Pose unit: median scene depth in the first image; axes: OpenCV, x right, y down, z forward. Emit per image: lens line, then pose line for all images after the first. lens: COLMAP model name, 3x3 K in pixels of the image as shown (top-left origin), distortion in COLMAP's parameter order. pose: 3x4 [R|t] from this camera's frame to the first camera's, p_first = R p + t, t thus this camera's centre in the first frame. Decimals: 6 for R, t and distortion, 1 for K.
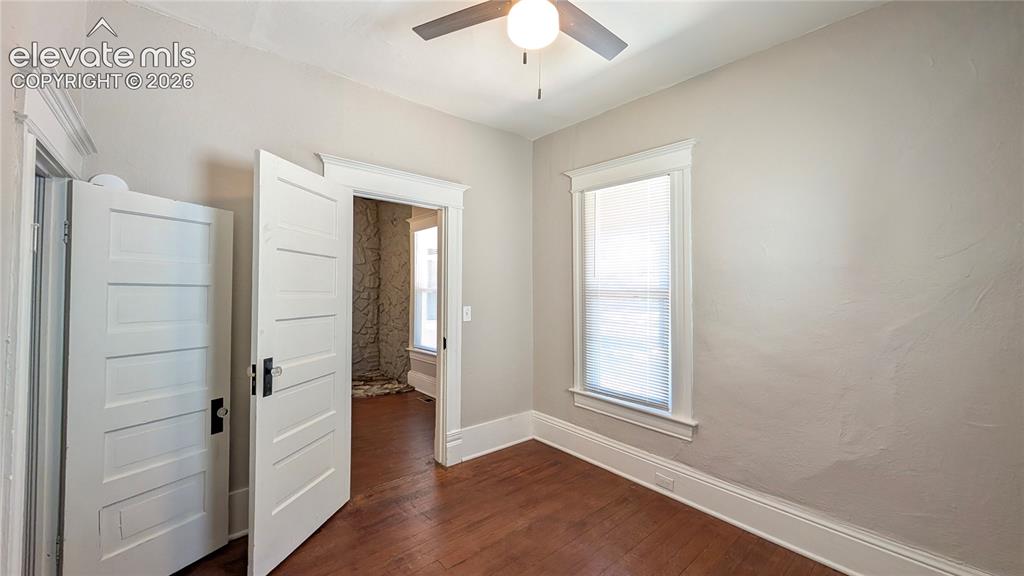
lens RADIAL K [[386.7, 0, 510.6], [0, 386.7, 288.1], [0, 0, 1]] dist [0.000883, 0.000181]
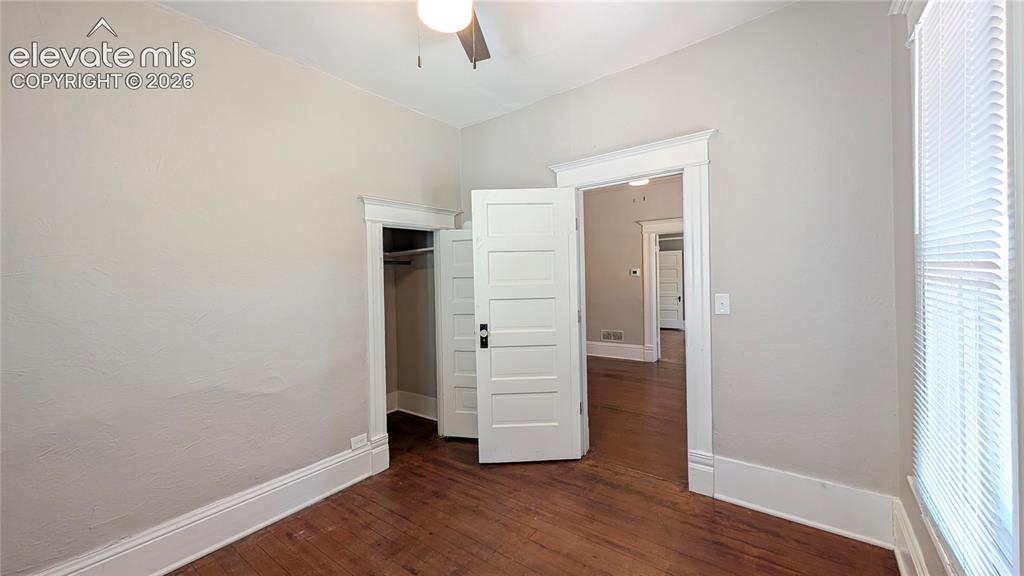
lens RADIAL K [[385.4, 0, 510.9], [0, 385.4, 284.7], [0, 0, 1]] dist [0.000105, 0.000041]
pose [[0.207035, 0.003031, -0.978329, 0.535989], [0.040496, 0.999112, 0.011665, 0.005985], [0.977495, -0.042033, 0.206729, 0.473272]]
